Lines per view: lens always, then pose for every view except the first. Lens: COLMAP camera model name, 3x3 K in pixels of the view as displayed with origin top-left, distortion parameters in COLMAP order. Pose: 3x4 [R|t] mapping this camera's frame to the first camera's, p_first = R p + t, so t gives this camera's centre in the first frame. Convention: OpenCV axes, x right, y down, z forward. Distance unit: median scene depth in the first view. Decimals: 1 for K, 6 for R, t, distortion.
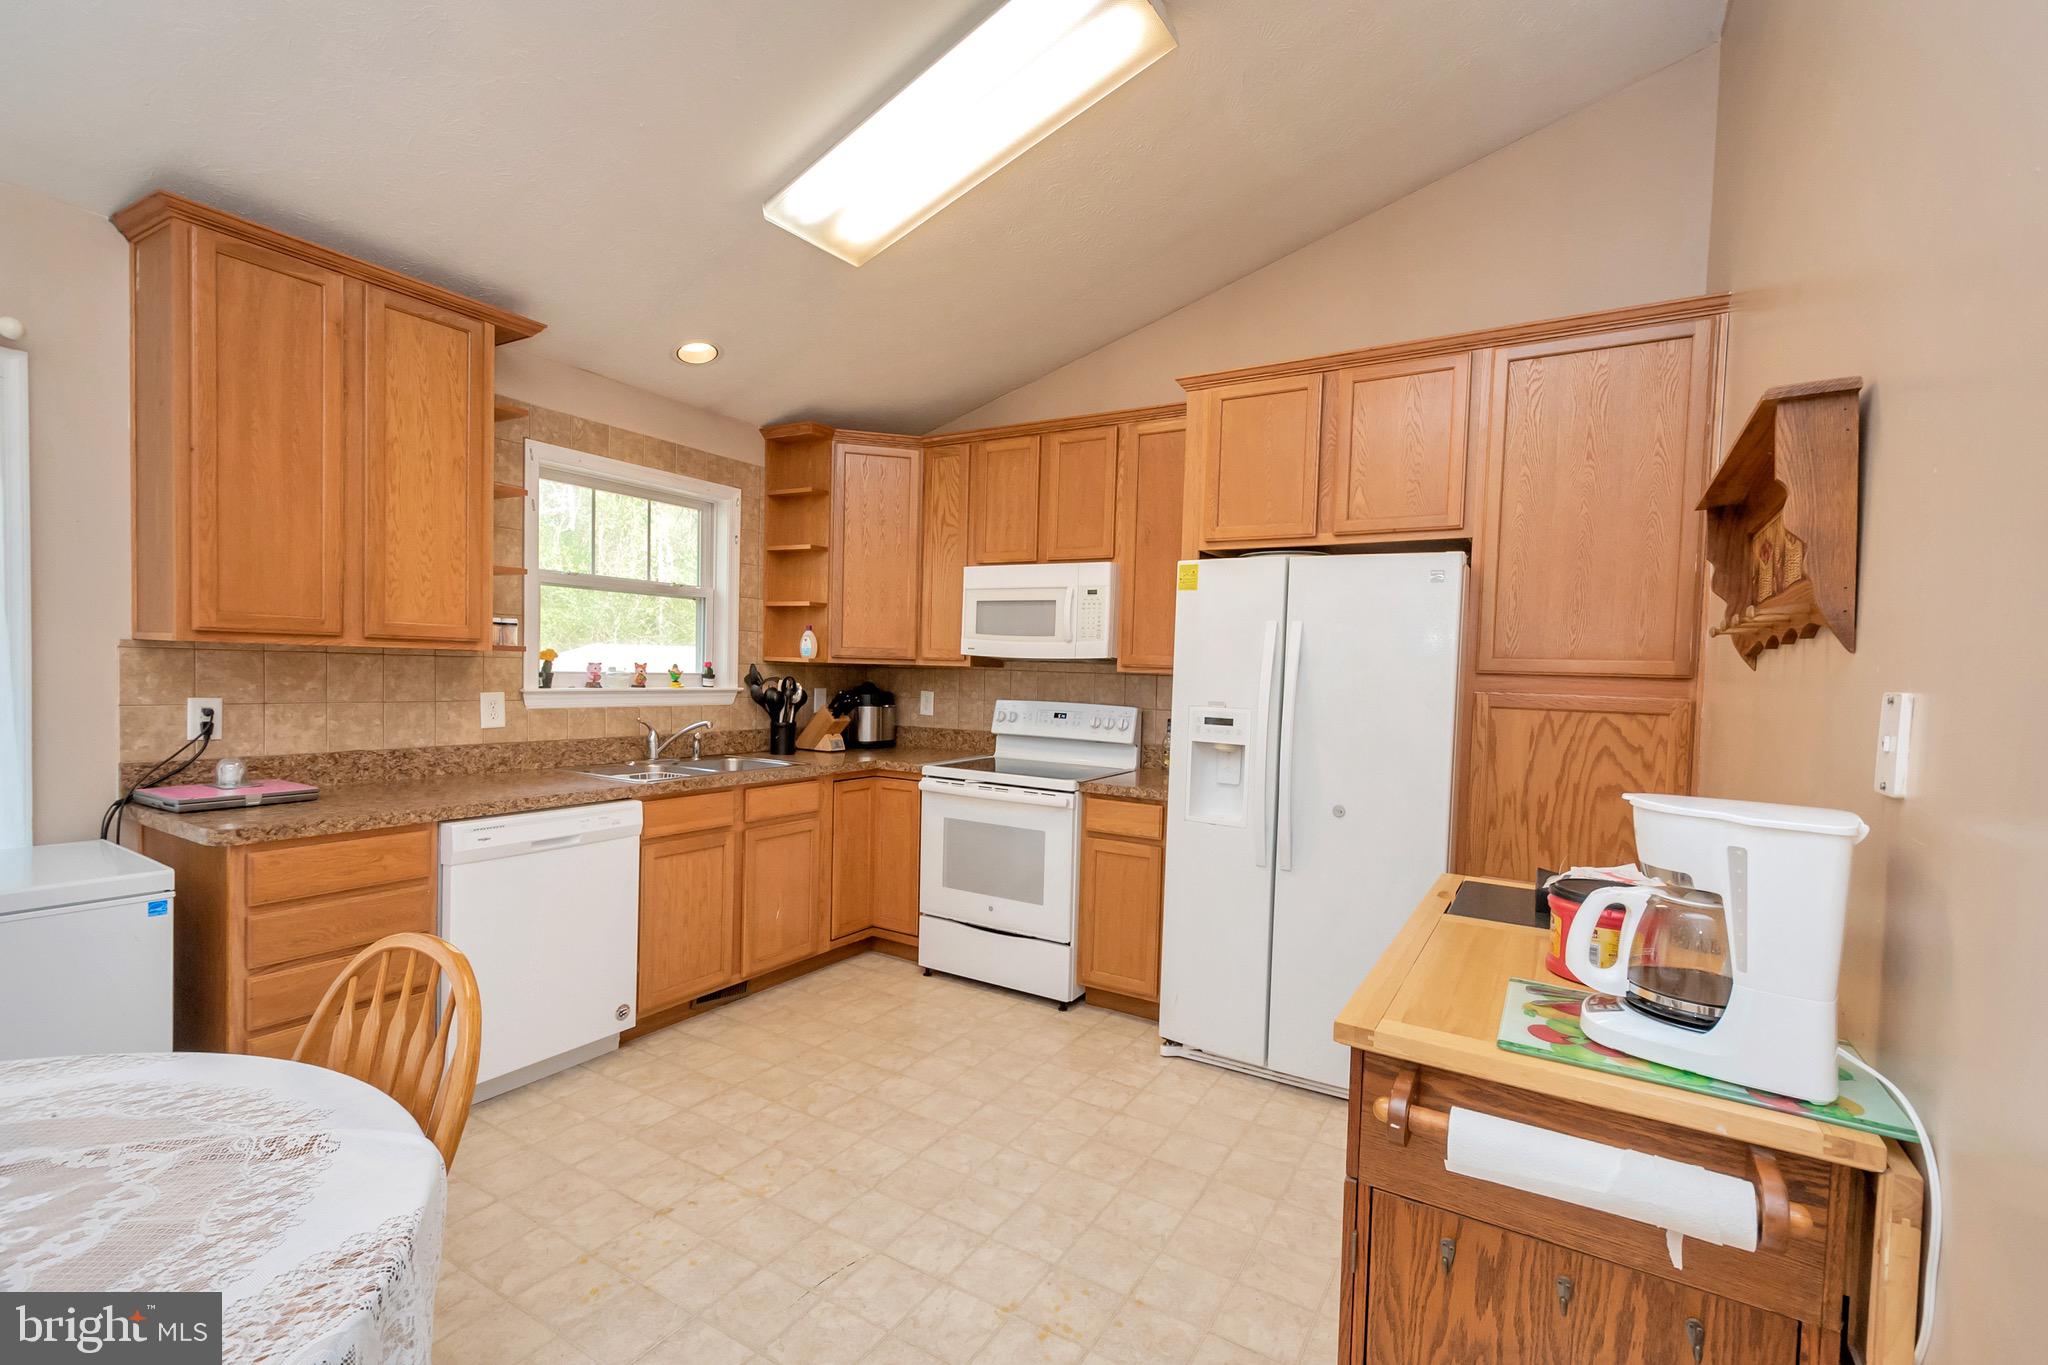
lens RADIAL K [[897.4, 0, 1031.9], [0, 897.4, 701.4], [0, 0, 1]] dist [0.020928, -0.010557]
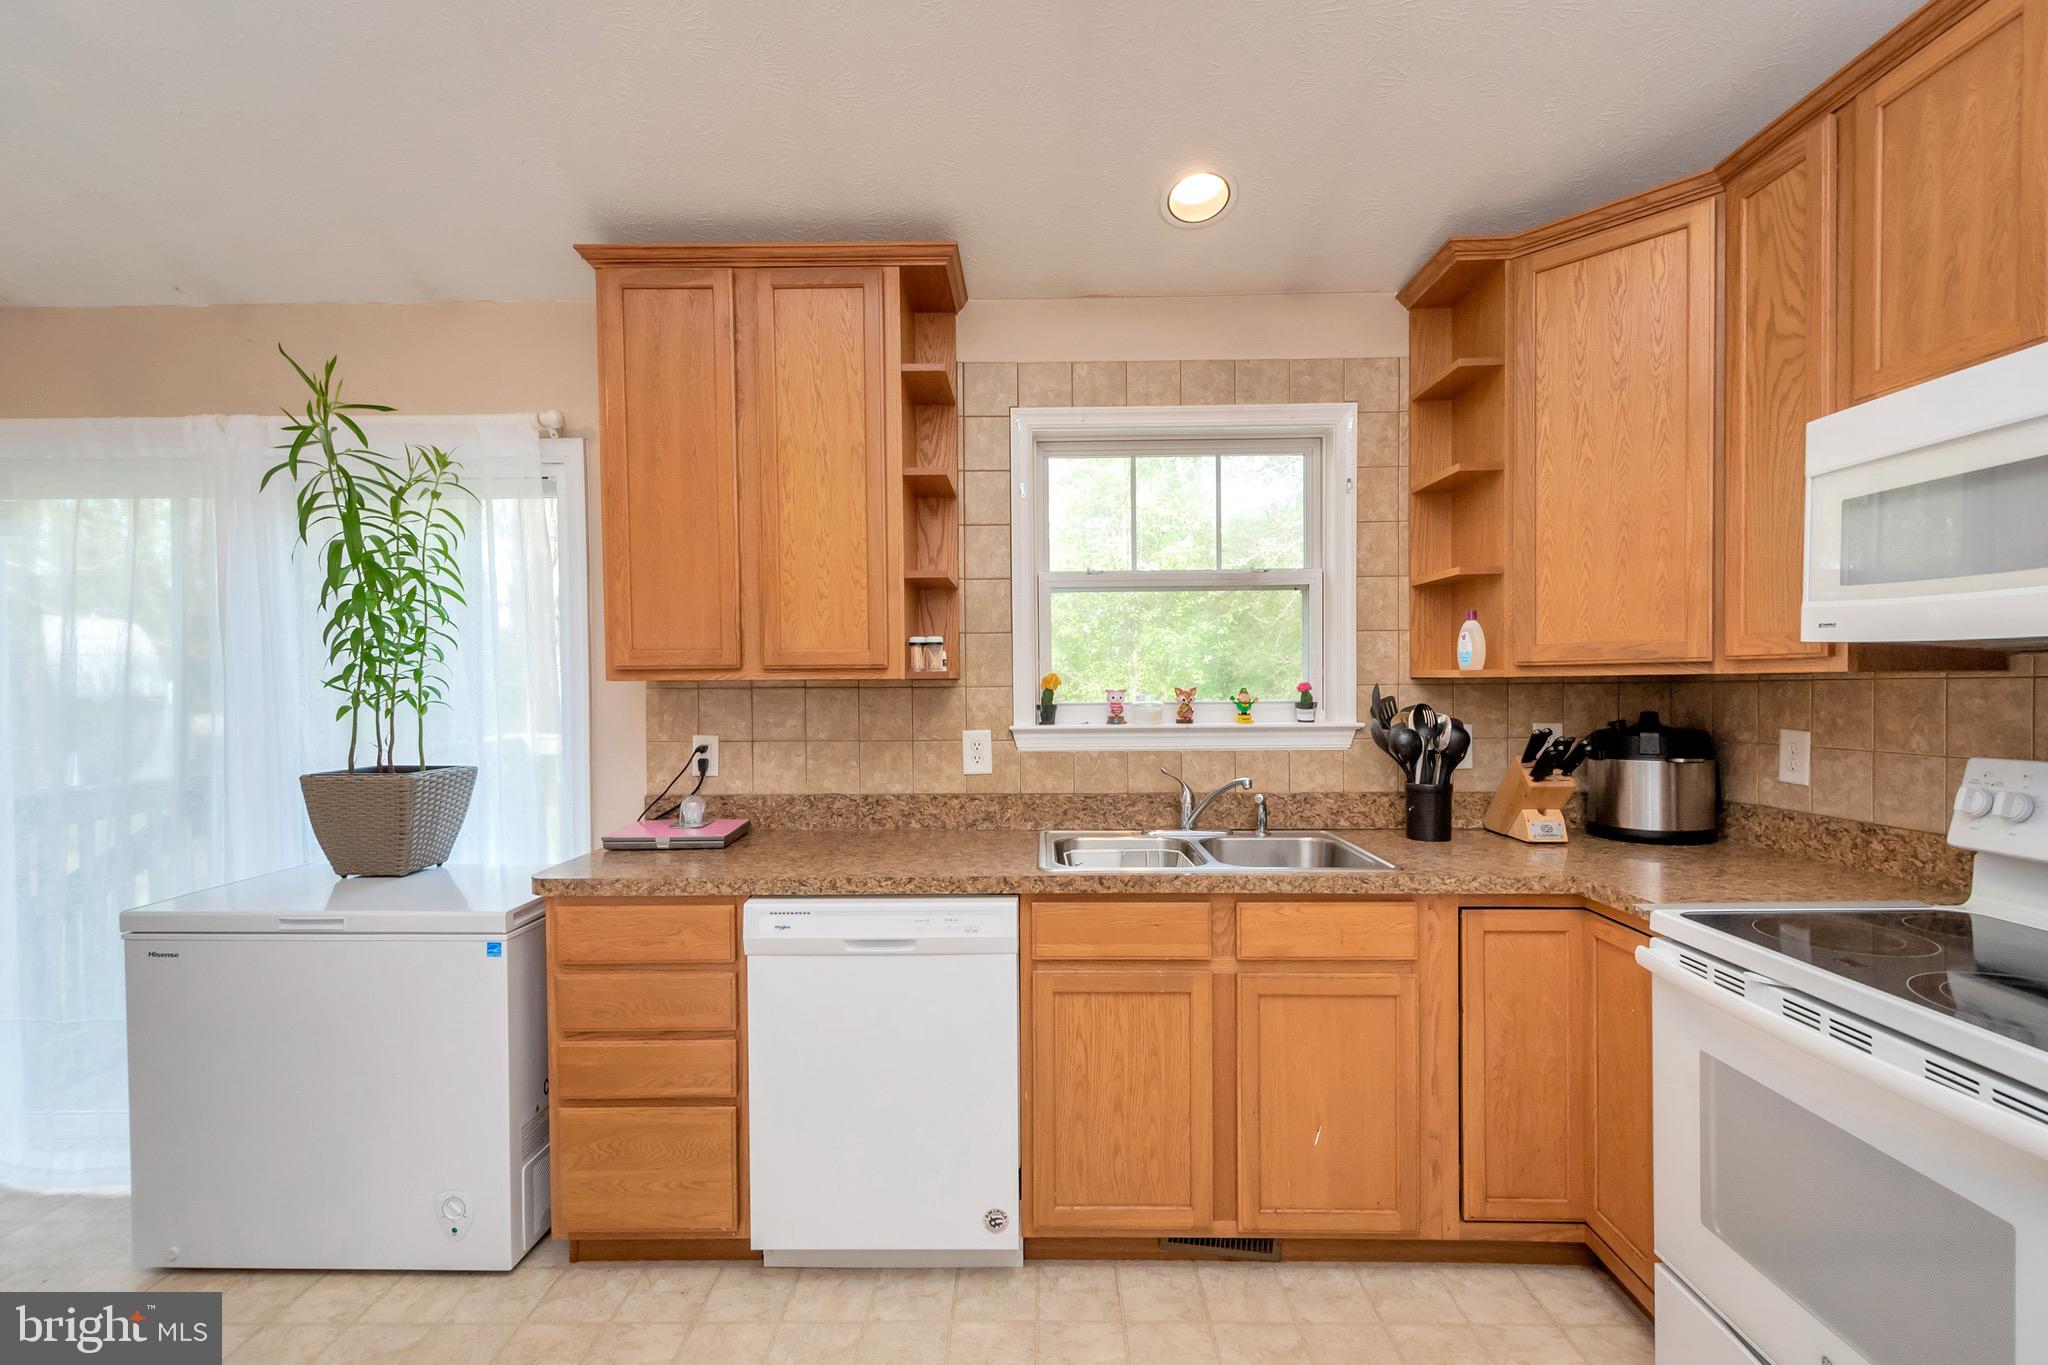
lens RADIAL K [[896.4, 0, 1035.1], [0, 896.4, 705.9], [0, 0, 1]] dist [0.019698, -0.009436]
pose [[0.503400, -0.012097, -0.863969, 0.111937], [-0.009780, 0.999758, -0.019696, -0.014848], [0.863998, 0.018364, 0.503160, 0.577493]]
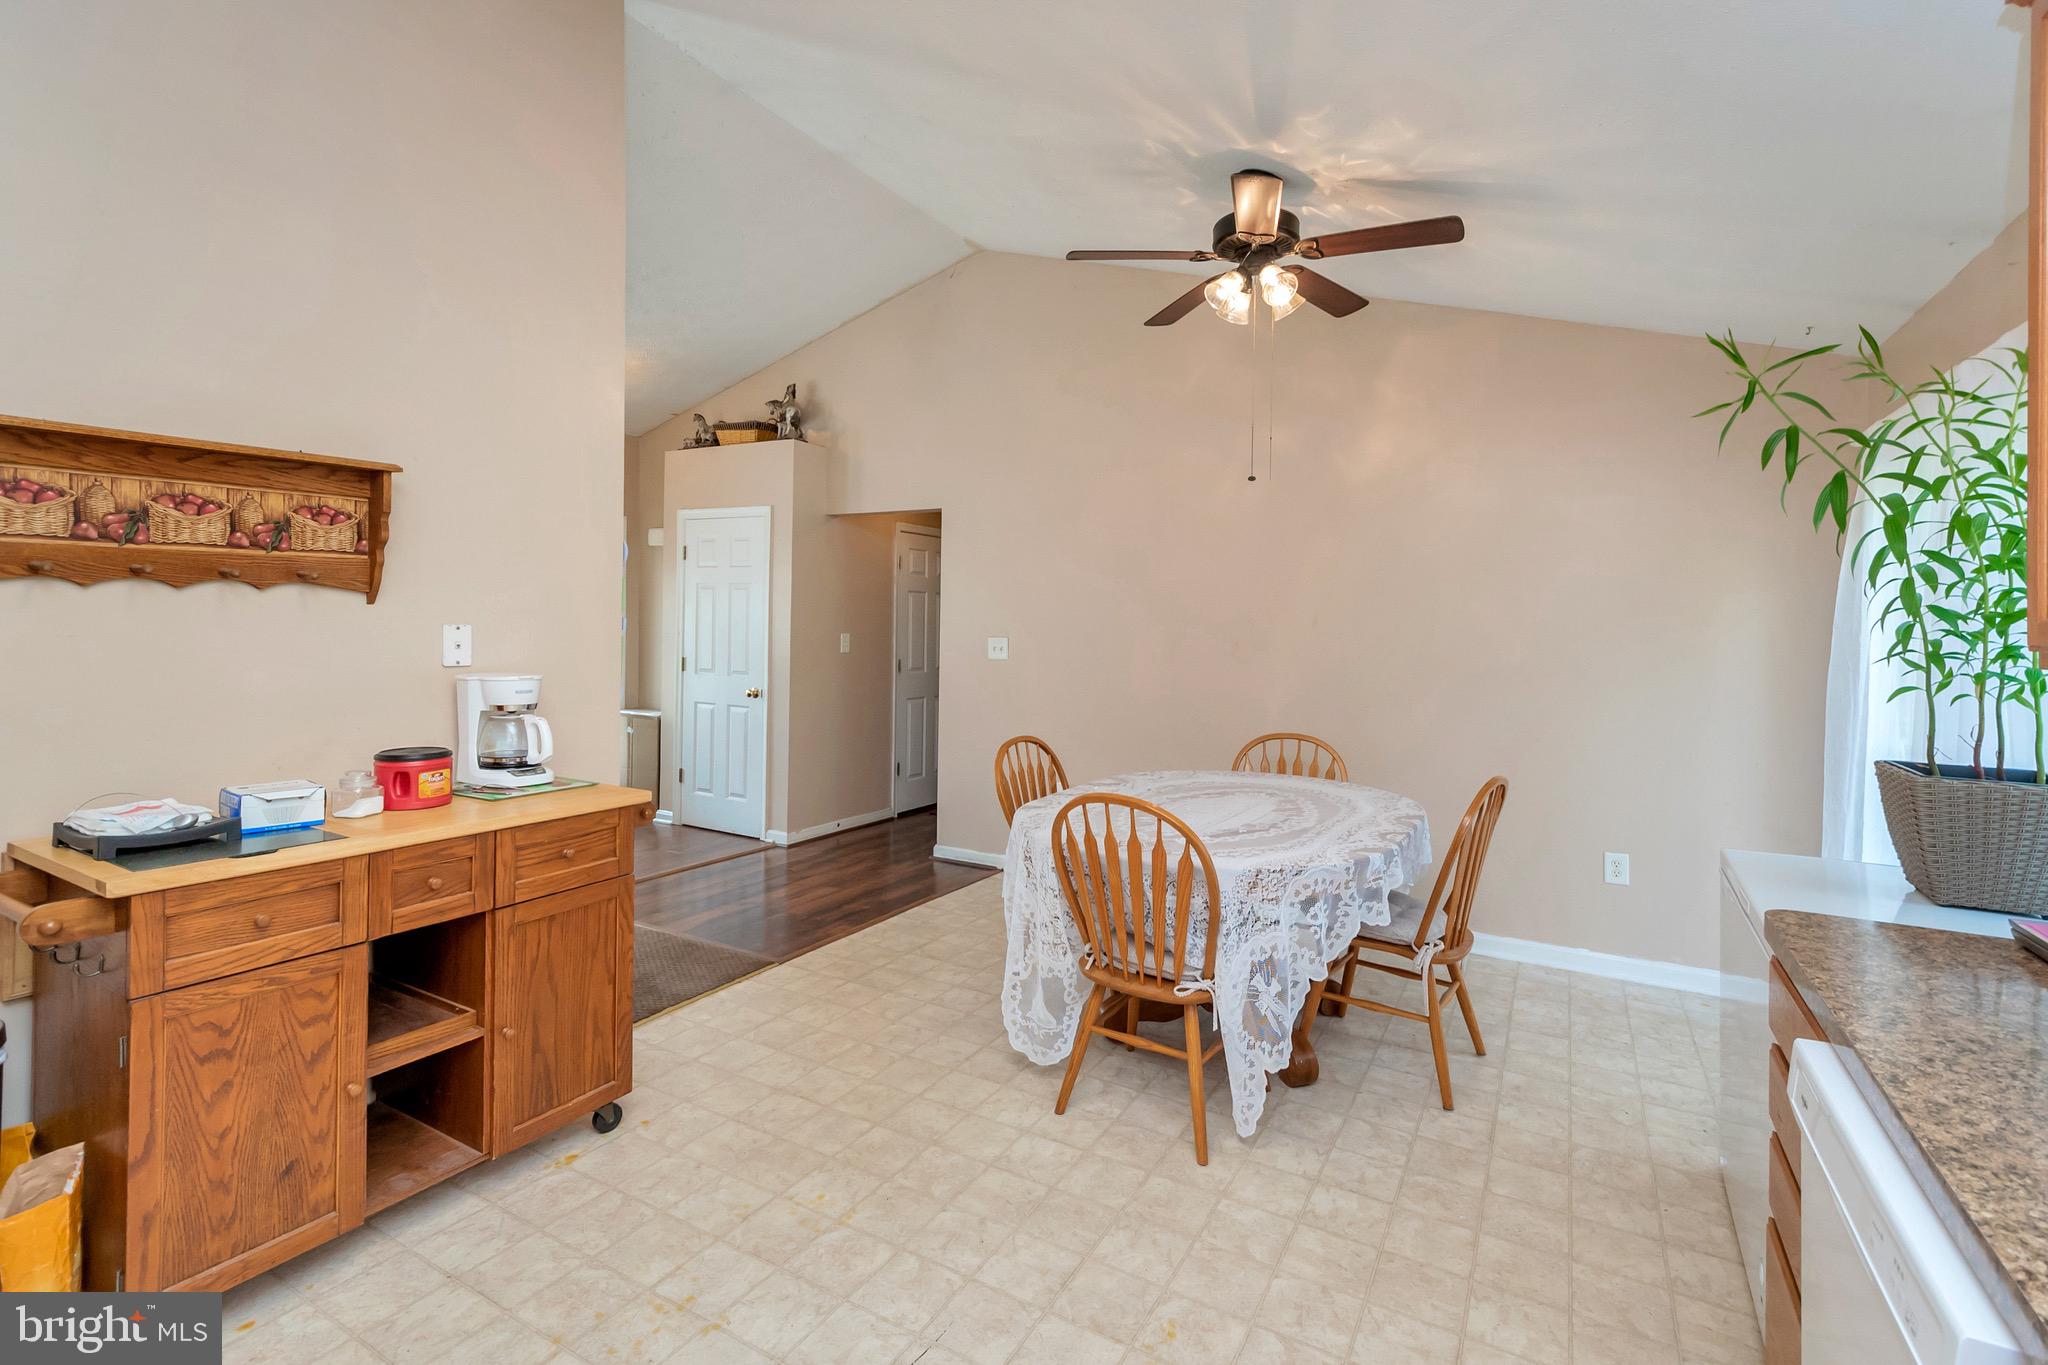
lens RADIAL K [[908.6, 0, 1024.2], [0, 908.6, 633.2], [0, 0, 1]] dist [0.018751, -0.031261]
pose [[-0.998538, -0.052918, -0.011069, -0.154180], [-0.053409, 0.997314, 0.050115, -0.056519], [0.008387, 0.050633, -0.998682, 1.034570]]
